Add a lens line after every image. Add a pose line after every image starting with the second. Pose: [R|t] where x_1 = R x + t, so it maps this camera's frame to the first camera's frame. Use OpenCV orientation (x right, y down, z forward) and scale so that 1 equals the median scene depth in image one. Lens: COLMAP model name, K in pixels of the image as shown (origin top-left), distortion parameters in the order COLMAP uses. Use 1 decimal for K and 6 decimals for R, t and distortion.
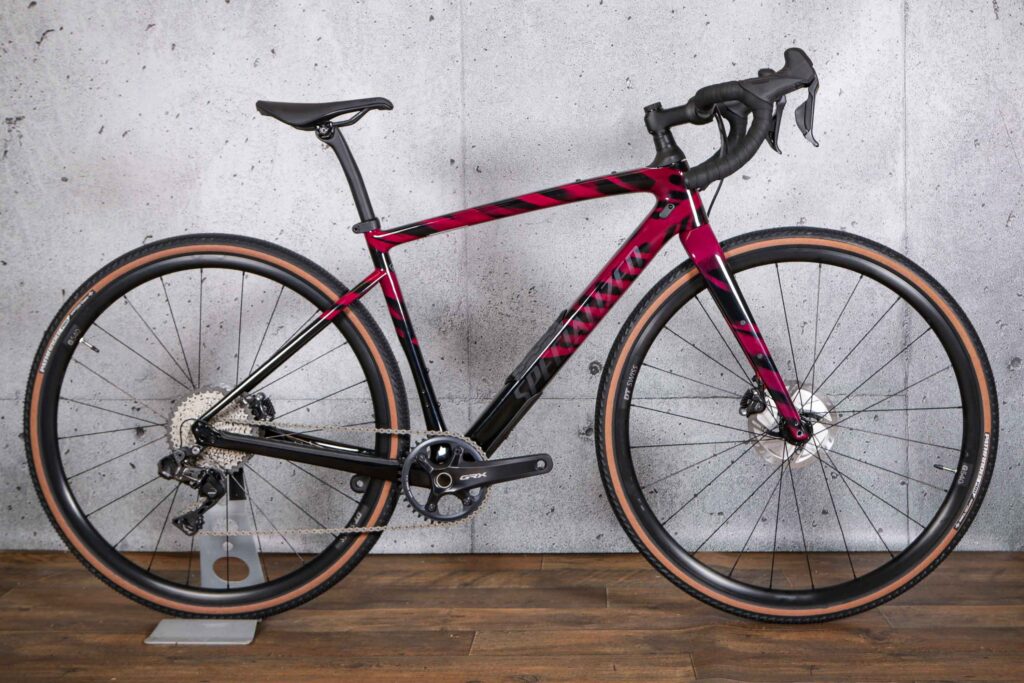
lens RADIAL K [[1502.7, 0, 510.3], [0, 1502.7, 336.5], [0, 0, 1]] dist [-0.039559, 0.000000]
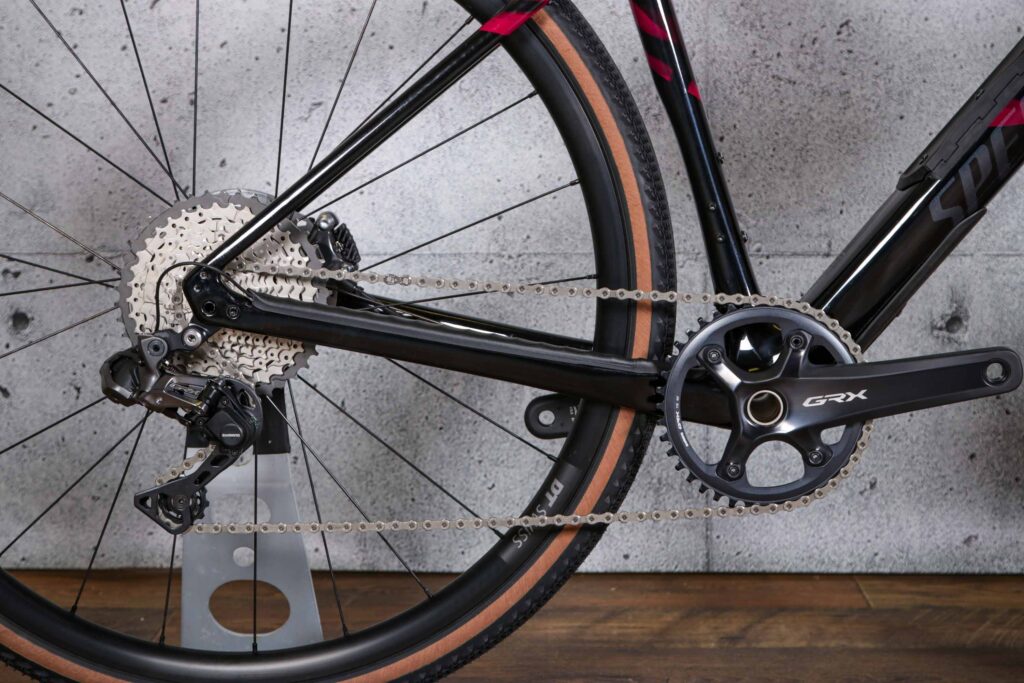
lens RADIAL K [[2228.0, 0, 512.3], [0, 2228.0, 343.0], [0, 0, 1]] dist [0.134706, 0.000000]
pose [[0.999885, 0.004985, 0.014288, -0.123880], [-0.005600, 0.999046, 0.043314, 0.048178], [-0.014058, -0.043389, 0.998959, 0.345495]]
